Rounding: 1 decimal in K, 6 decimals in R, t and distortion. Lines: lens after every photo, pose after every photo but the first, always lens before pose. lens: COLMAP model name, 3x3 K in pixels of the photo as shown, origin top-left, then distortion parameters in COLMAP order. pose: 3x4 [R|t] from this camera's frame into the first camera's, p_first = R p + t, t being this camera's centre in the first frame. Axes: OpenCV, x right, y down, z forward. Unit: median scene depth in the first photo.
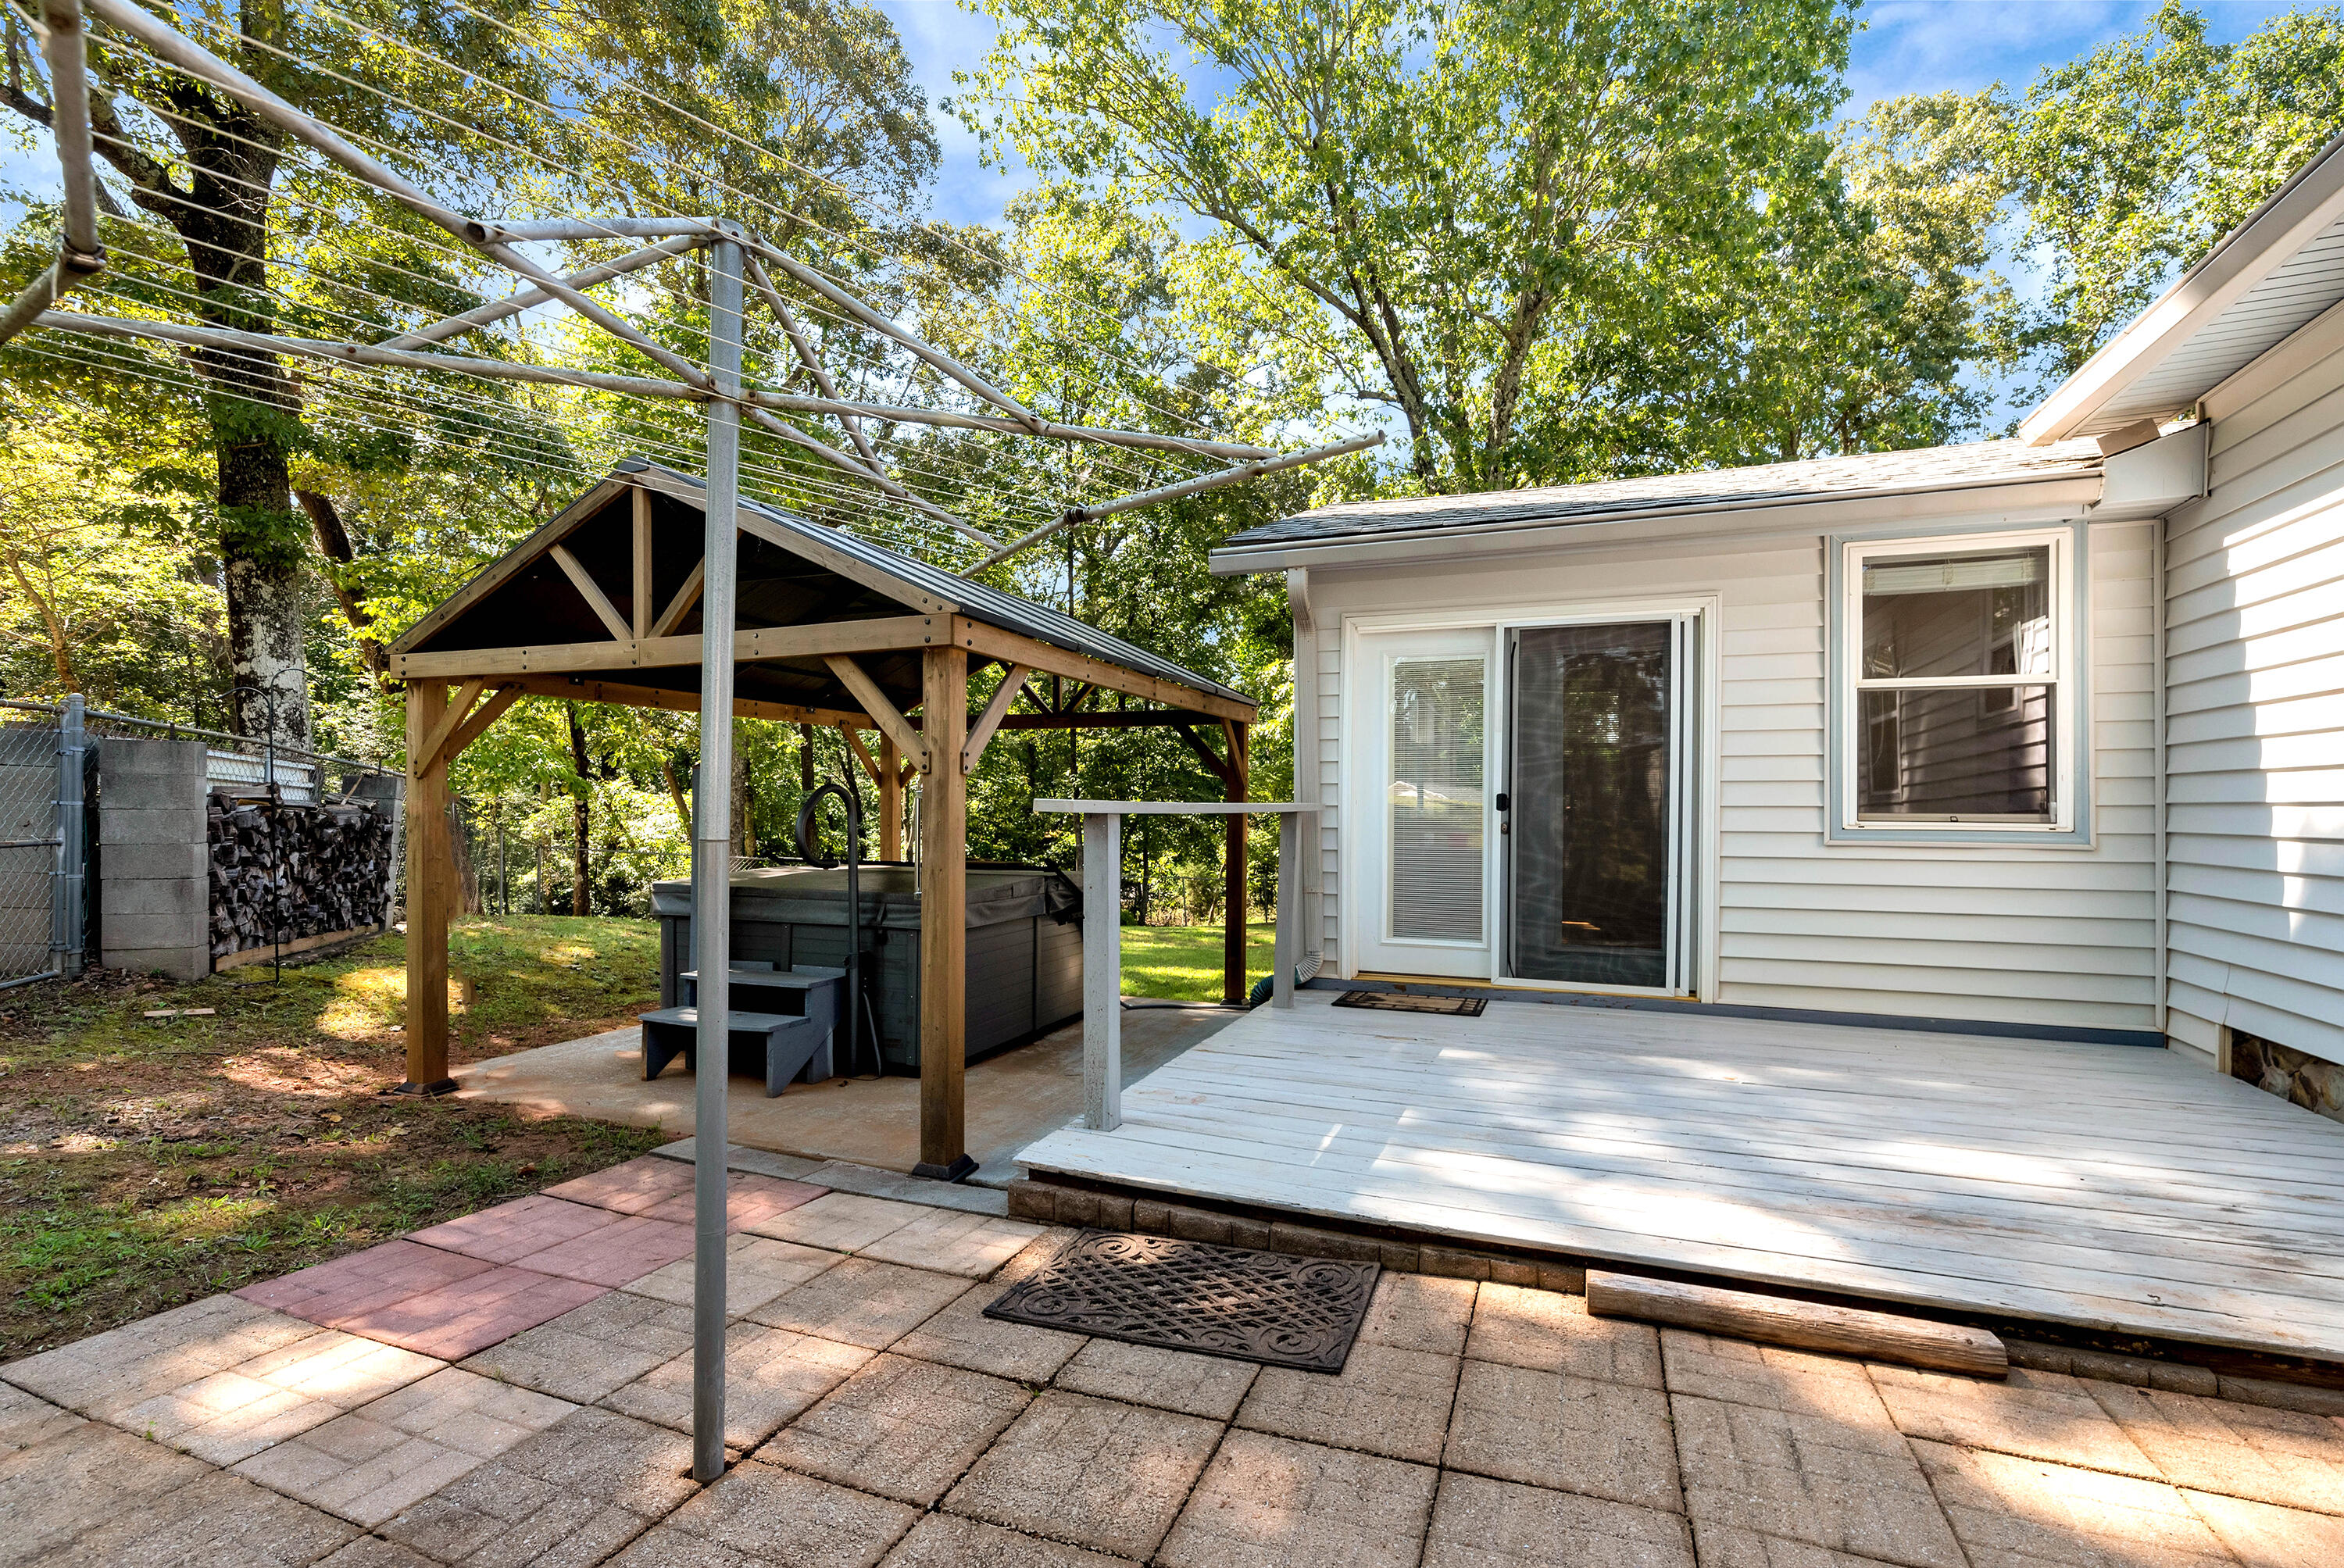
lens RADIAL K [[1042.0, 0, 1191.8], [0, 1042.0, 808.2], [0, 0, 1]] dist [0.001446, 0.000533]
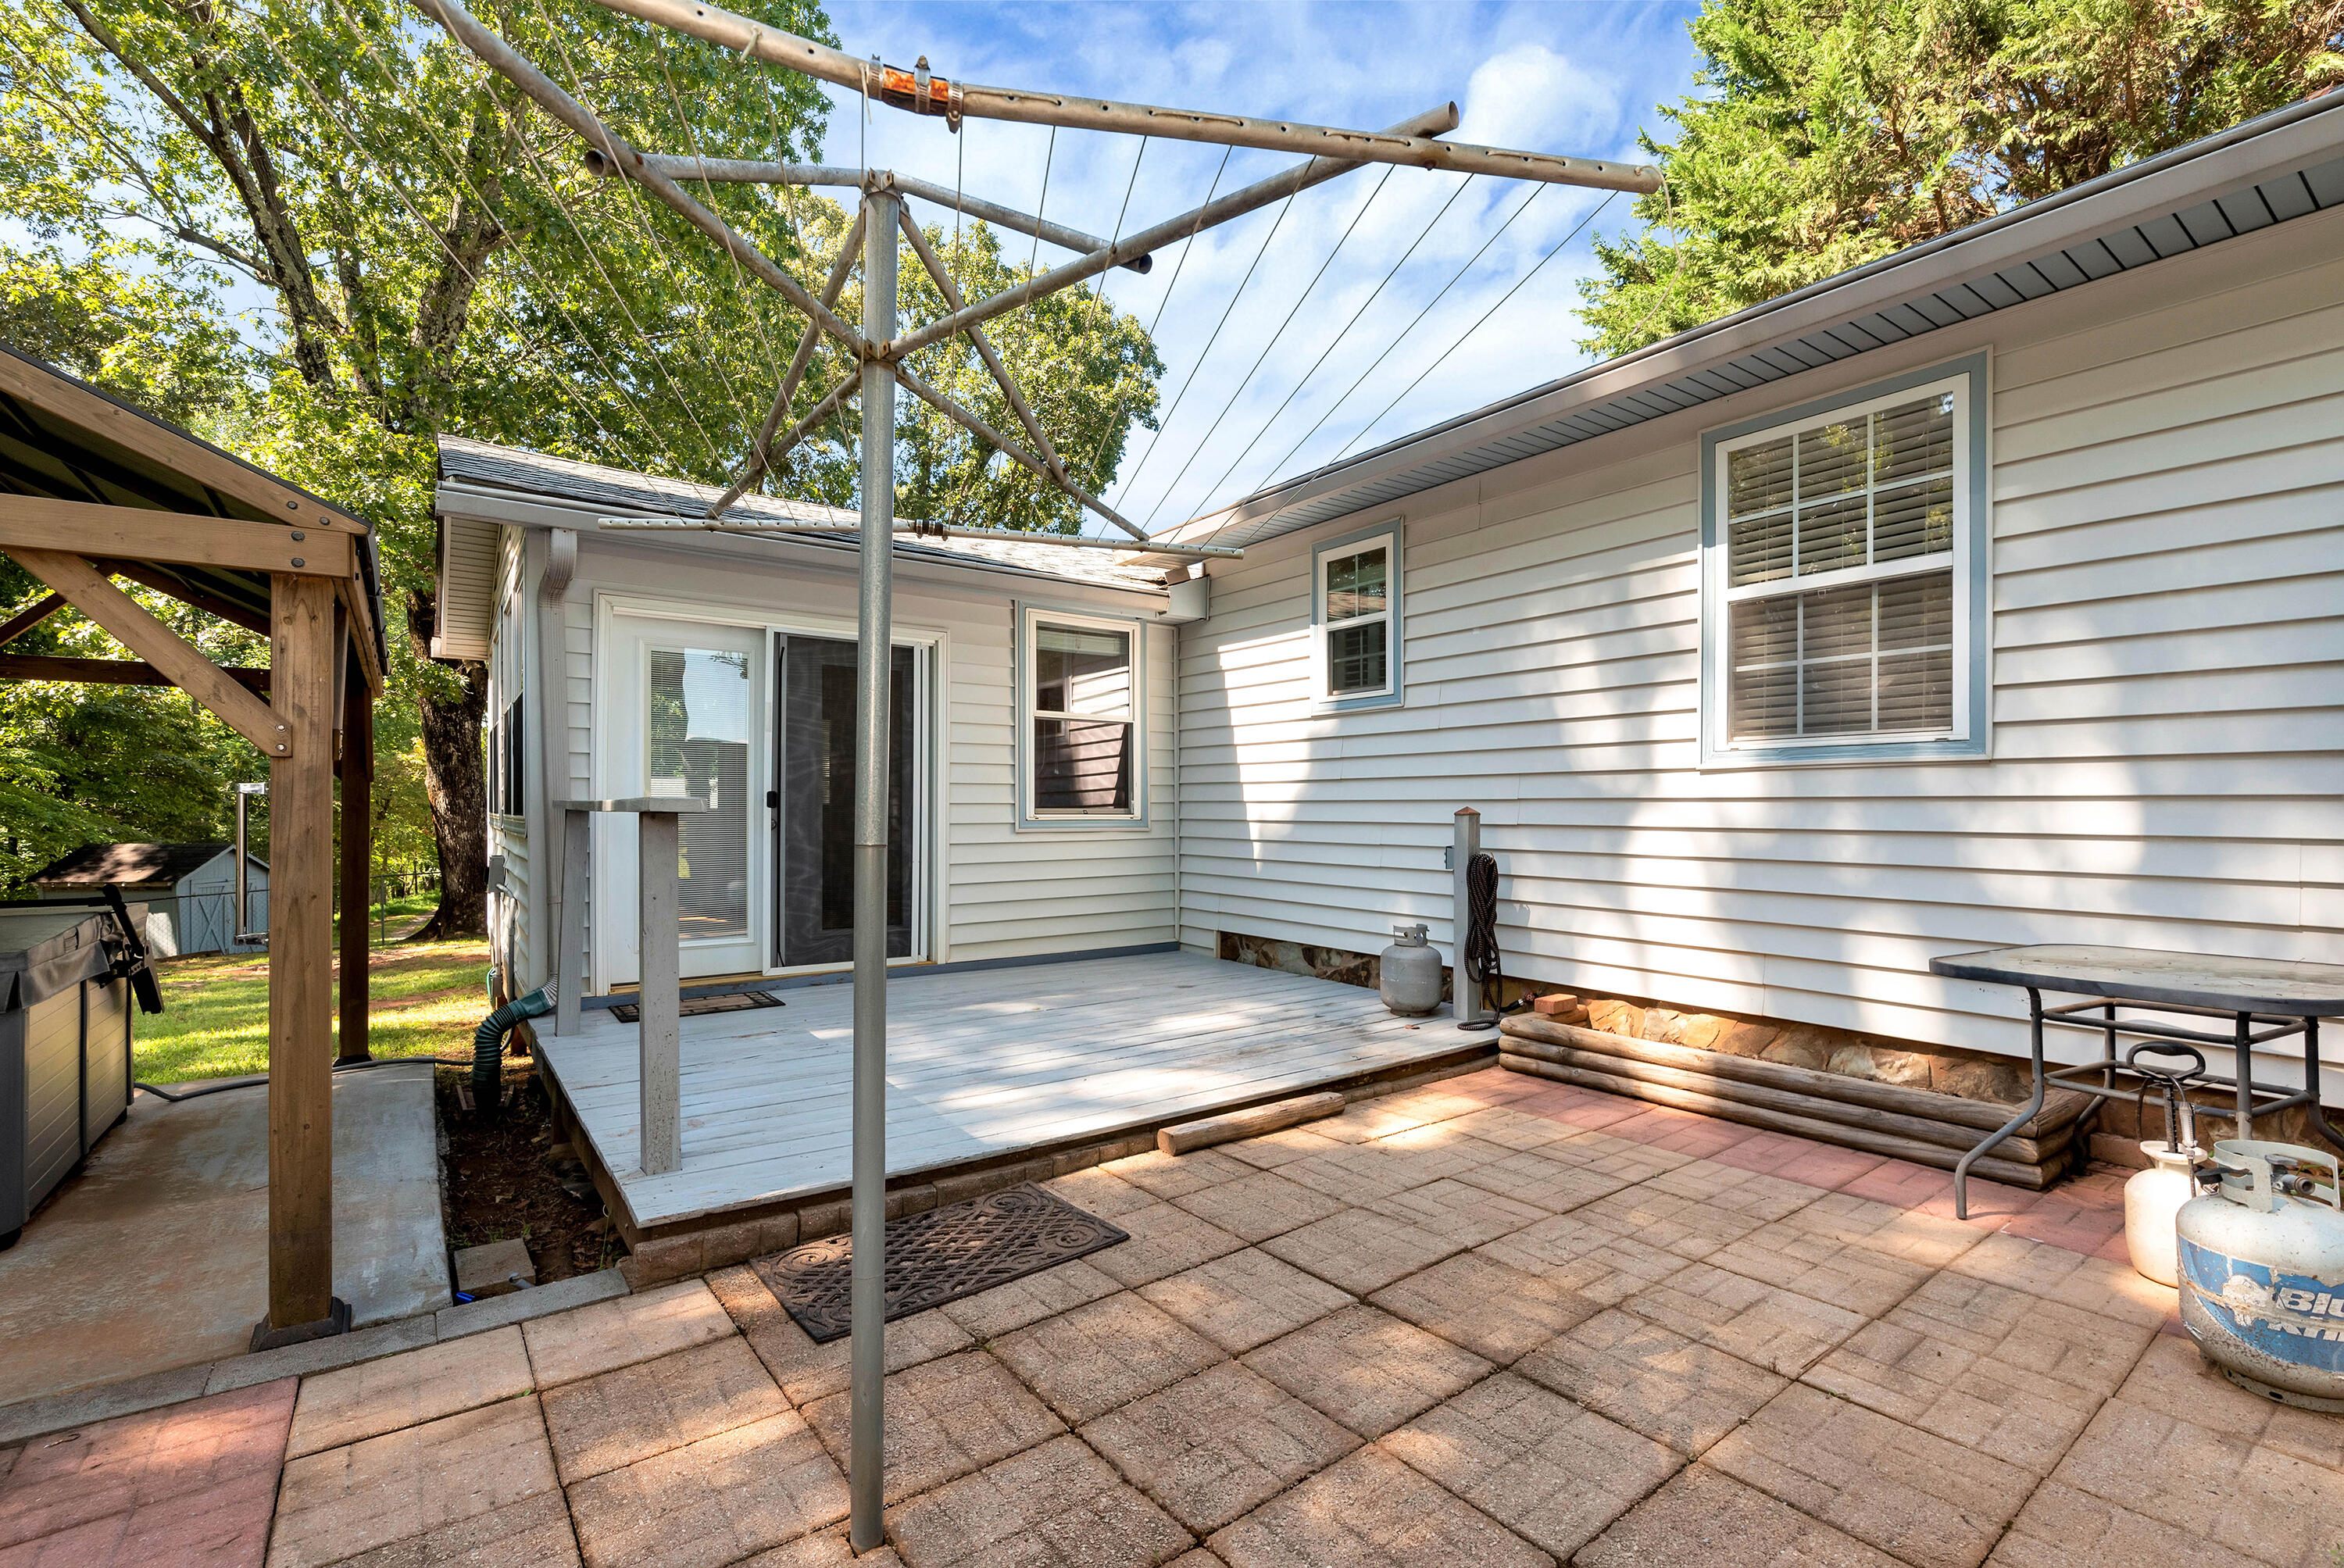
lens RADIAL K [[1042.0, 0, 1191.8], [0, 1042.0, 808.2], [0, 0, 1]] dist [0.001446, 0.000533]
pose [[0.531009, -0.005069, 0.847351, -0.594629], [0.001612, 0.999986, 0.004972, -0.002589], [-0.847365, -0.001274, 0.531010, 0.153861]]
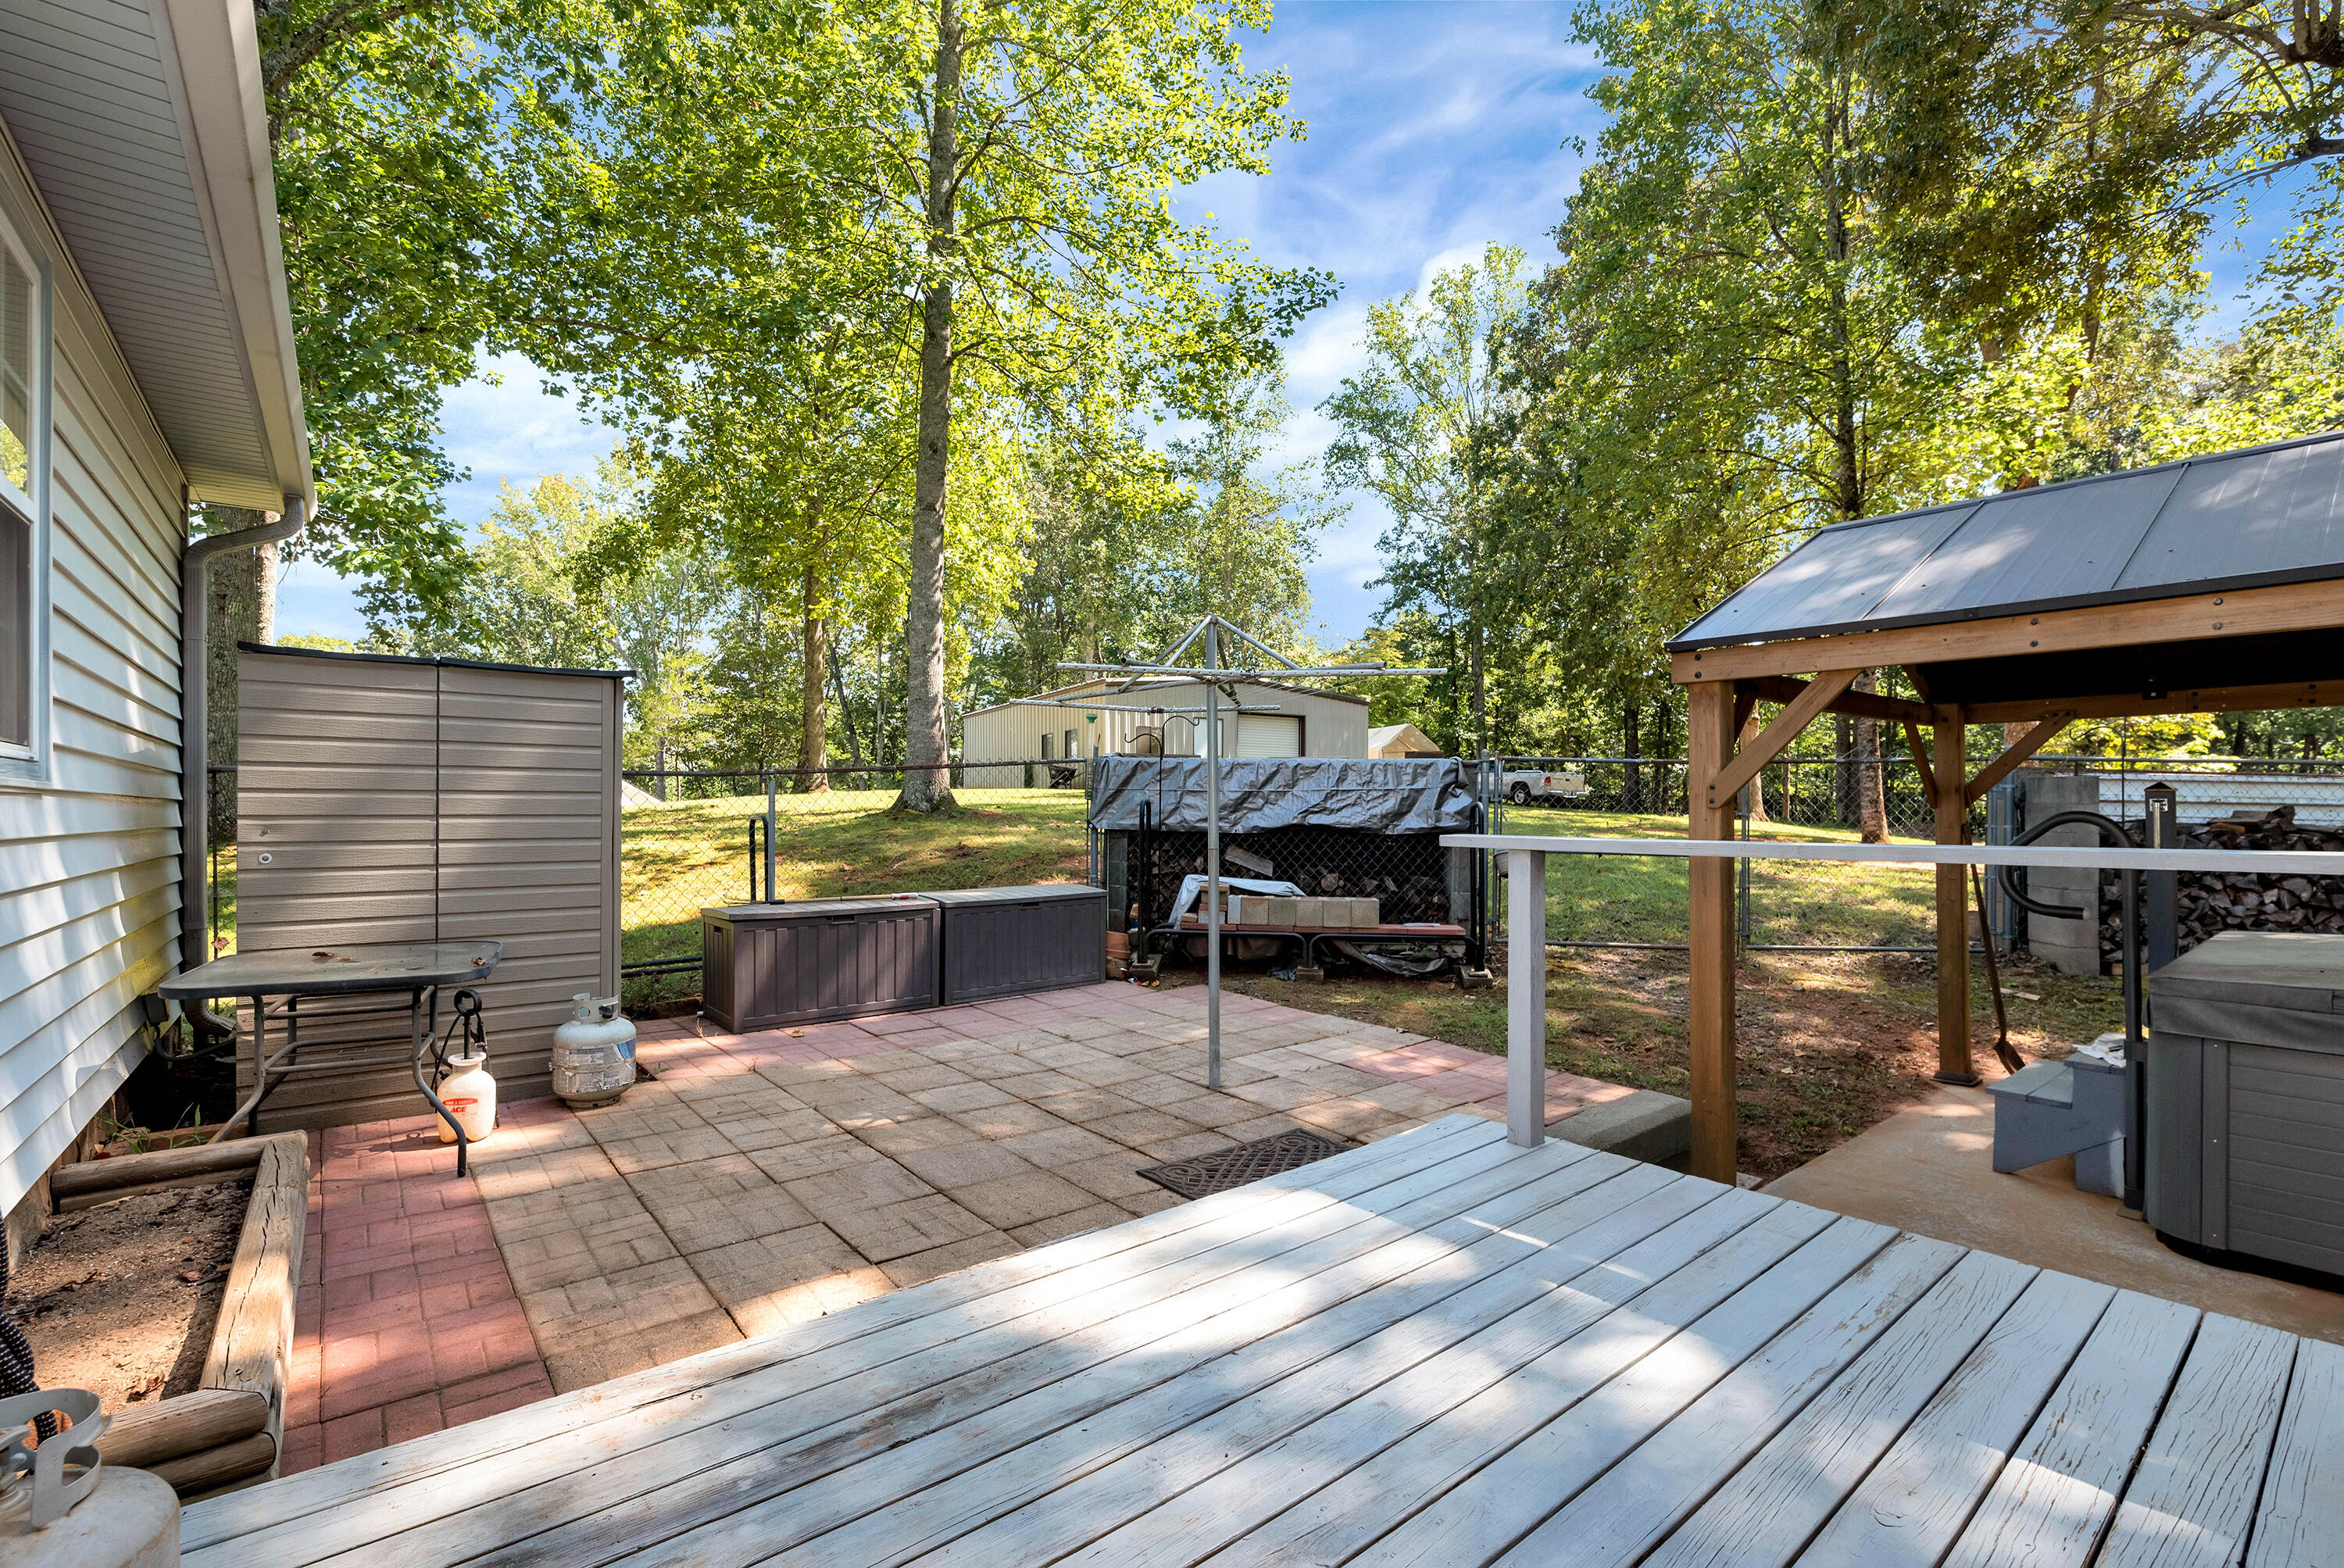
lens RADIAL K [[1042.0, 0, 1191.8], [0, 1042.0, 808.2], [0, 0, 1]] dist [0.001446, 0.000533]
pose [[-0.492143, -0.008622, -0.870472, 1.022235], [-0.002475, 0.999961, -0.008506, -0.026476], [0.870511, -0.002032, -0.492145, 1.237102]]
